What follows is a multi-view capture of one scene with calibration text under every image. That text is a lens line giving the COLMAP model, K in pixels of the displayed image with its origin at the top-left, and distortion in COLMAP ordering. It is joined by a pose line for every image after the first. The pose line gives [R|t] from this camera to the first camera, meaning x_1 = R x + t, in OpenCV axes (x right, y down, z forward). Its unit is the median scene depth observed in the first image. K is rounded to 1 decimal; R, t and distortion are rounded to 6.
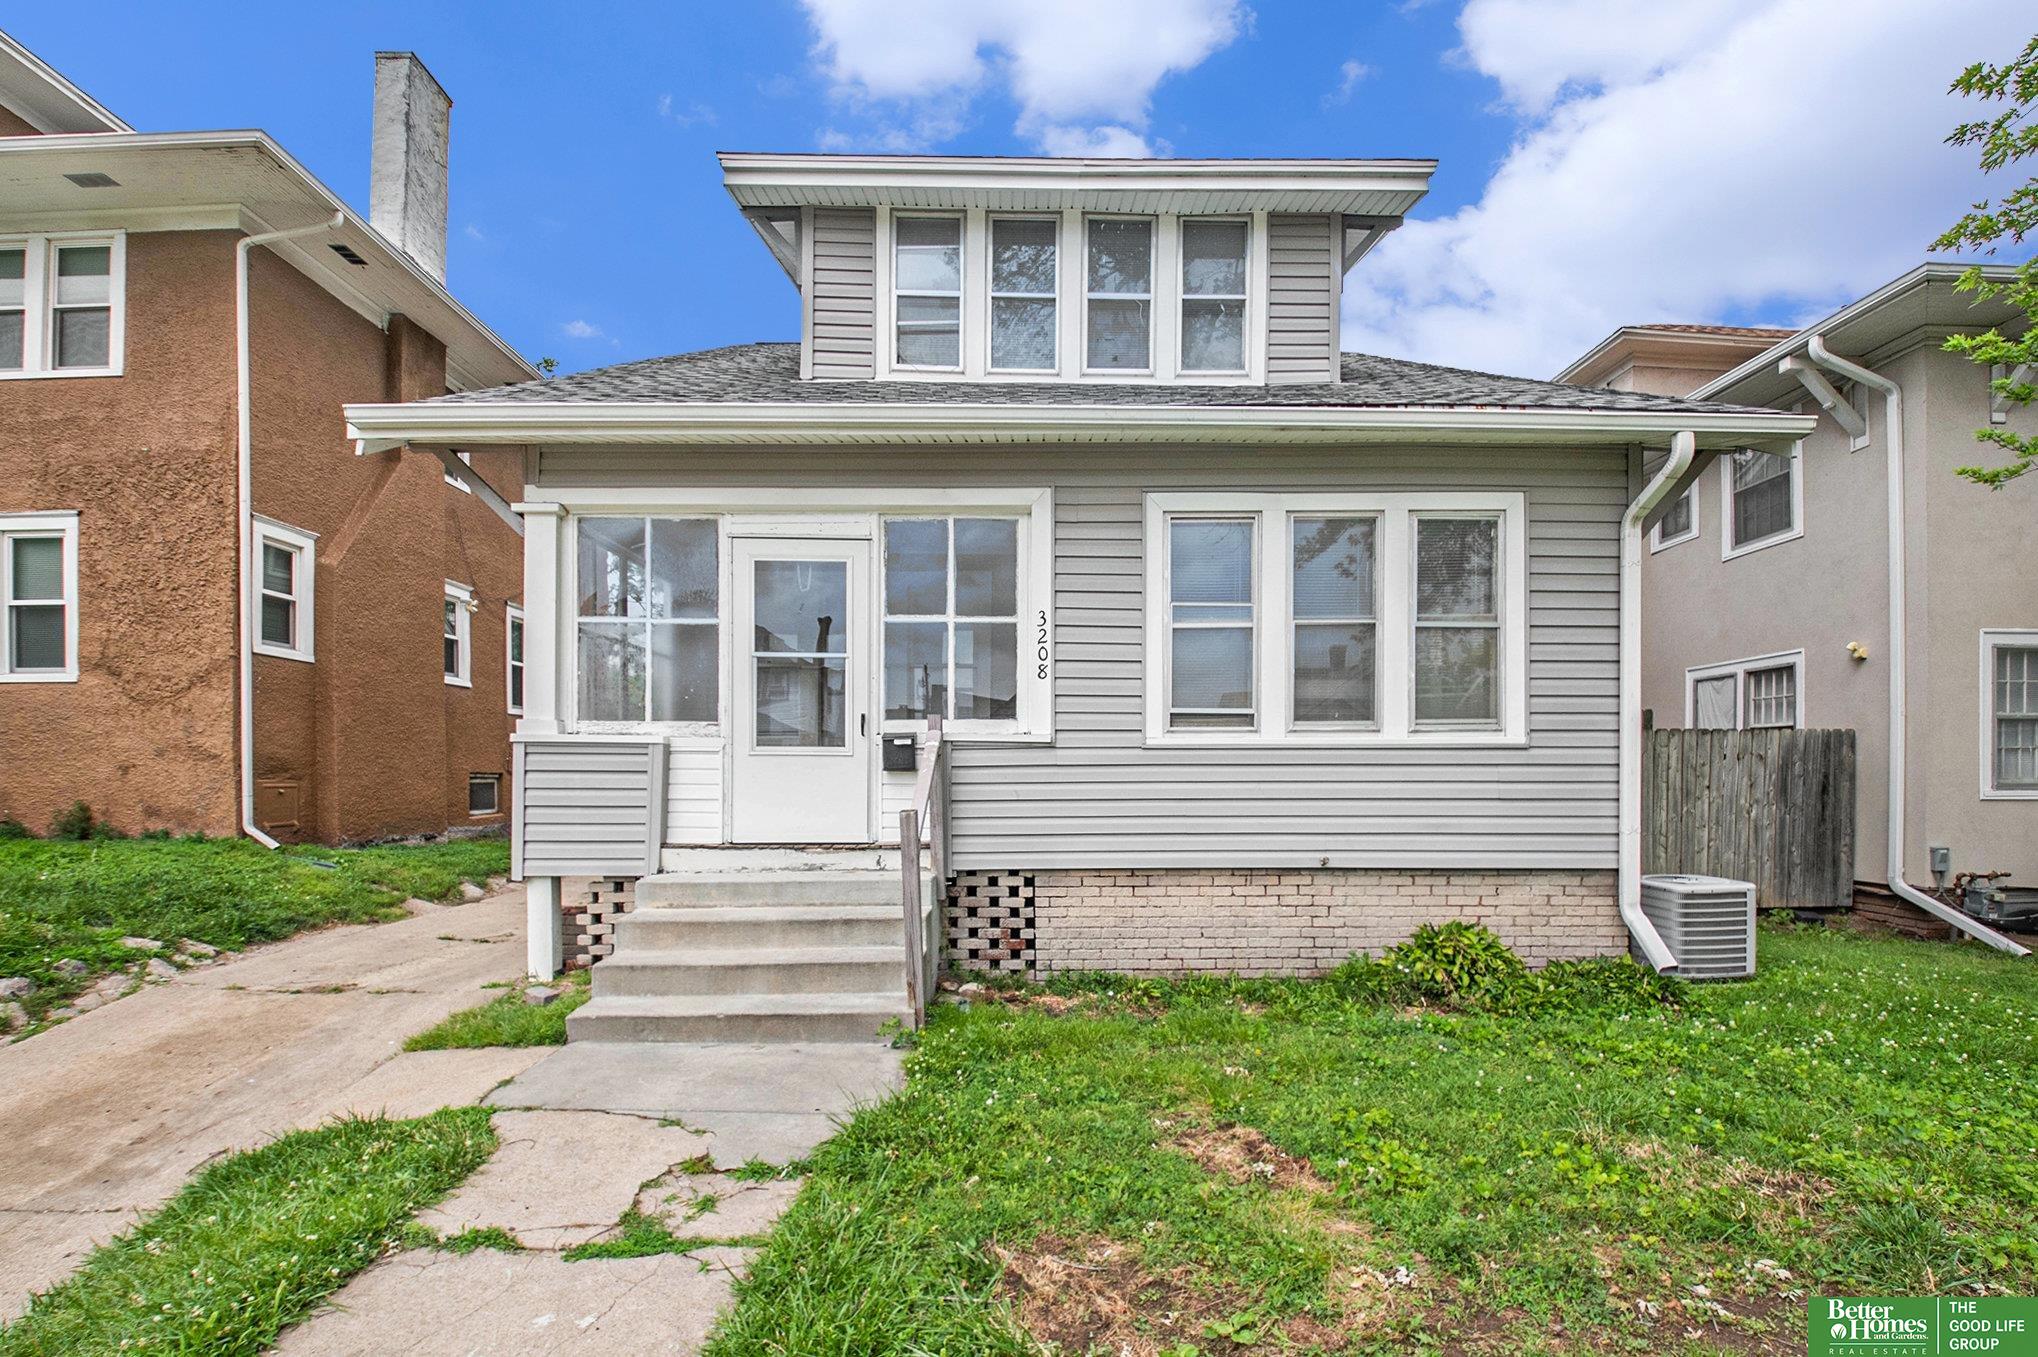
lens RADIAL K [[925.3, 0, 1072.5], [0, 925.3, 747.7], [0, 0, 1]] dist [0.001073, -0.016546]
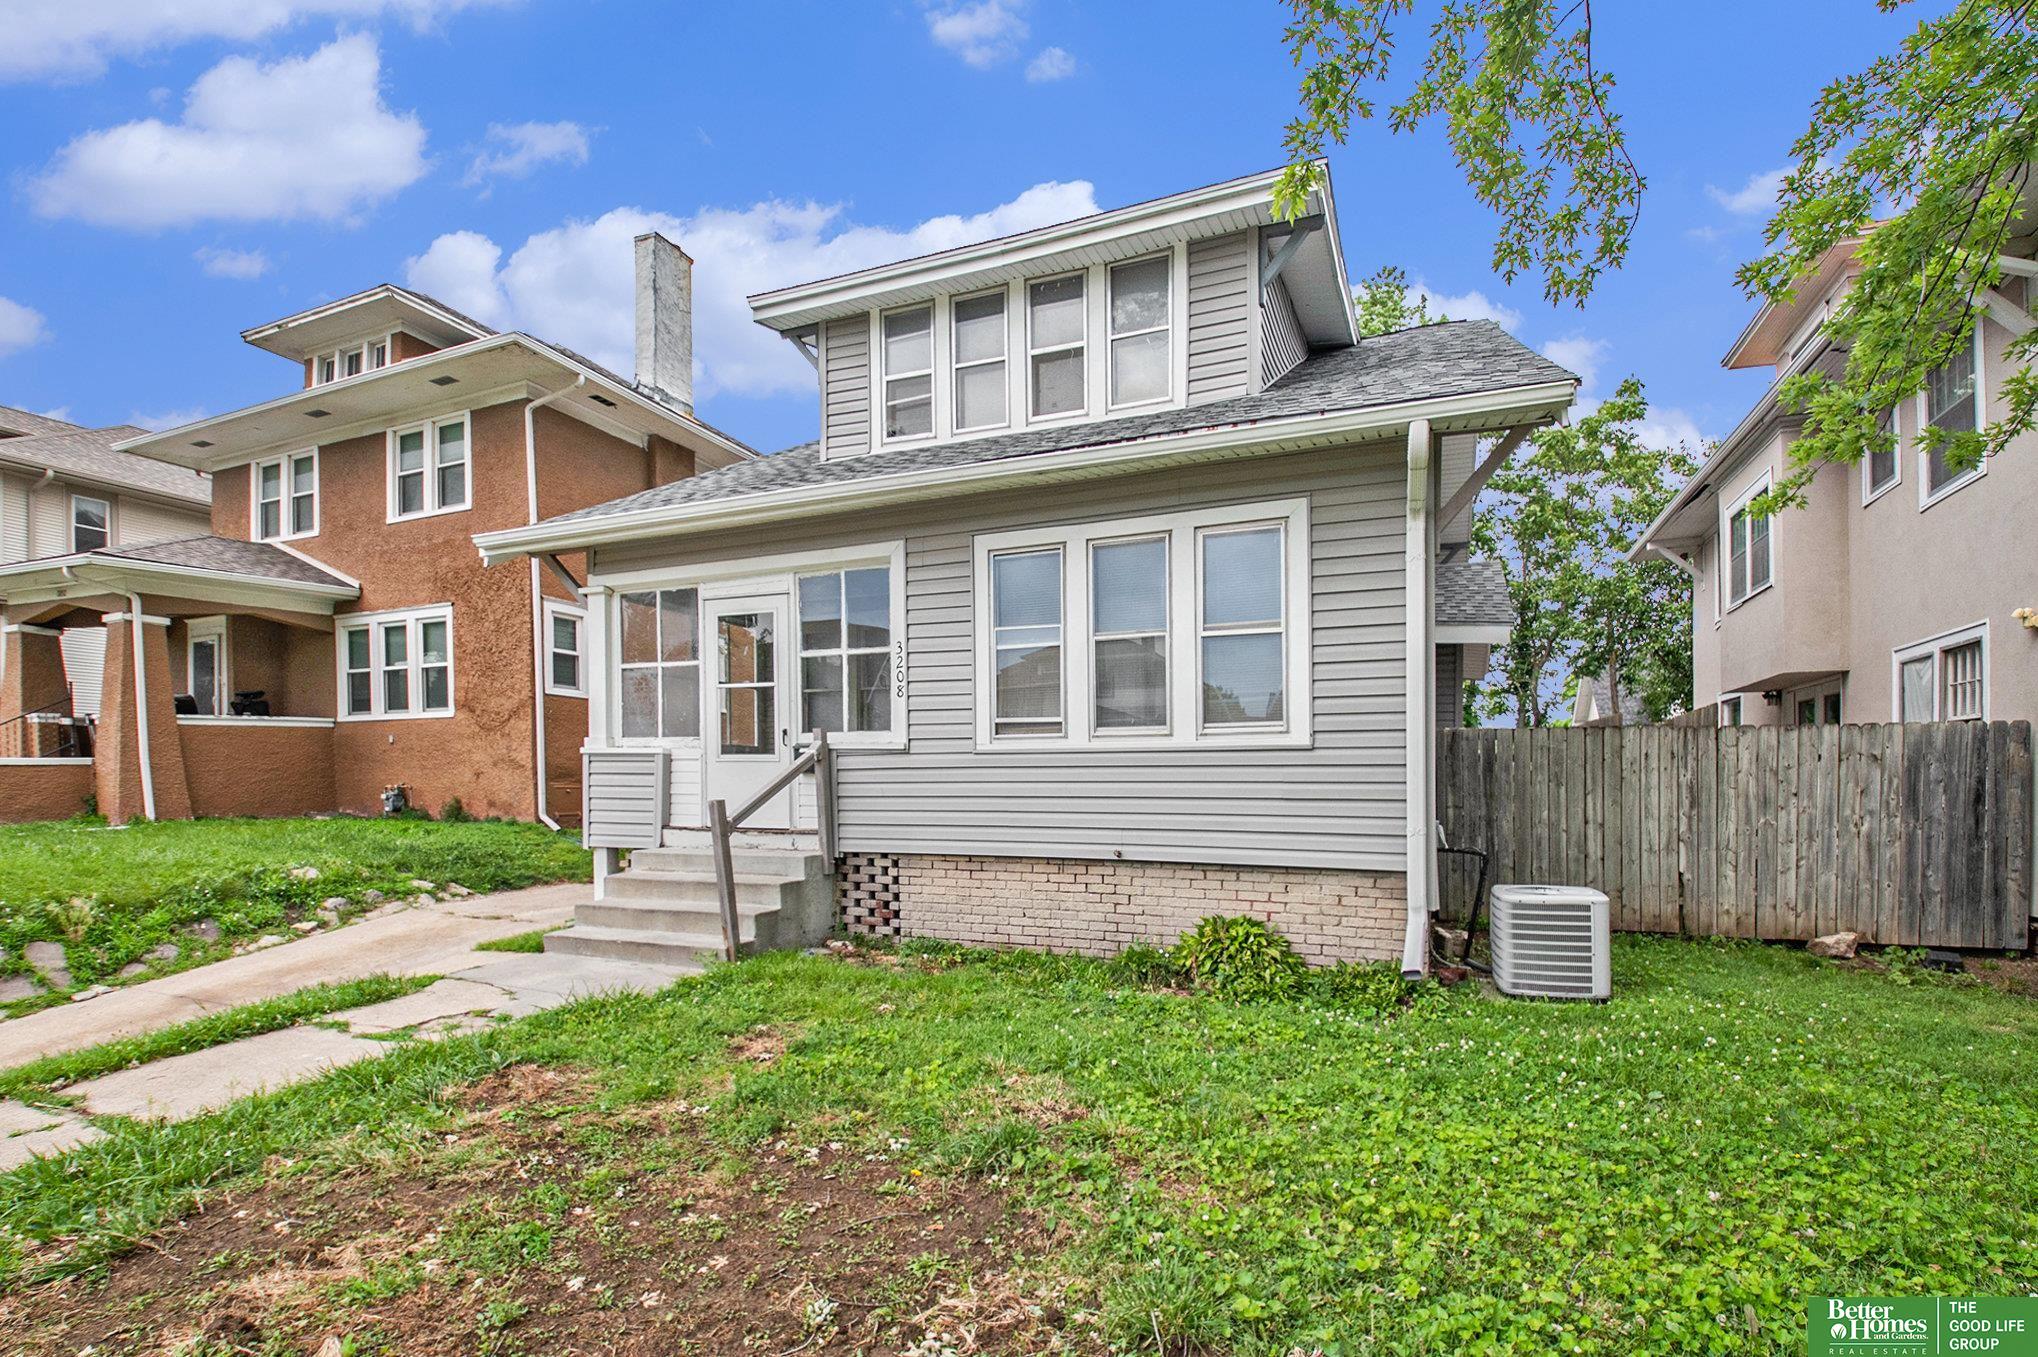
lens RADIAL K [[1002.6, 0, 1161.7], [0, 1002.6, 767.0], [0, 0, 1]] dist [0.002304, -0.019904]
pose [[0.919840, -0.005135, -0.392259, 0.786019], [0.008249, 0.999946, 0.006254, 0.011843], [0.392206, -0.008988, 0.919833, -0.079833]]
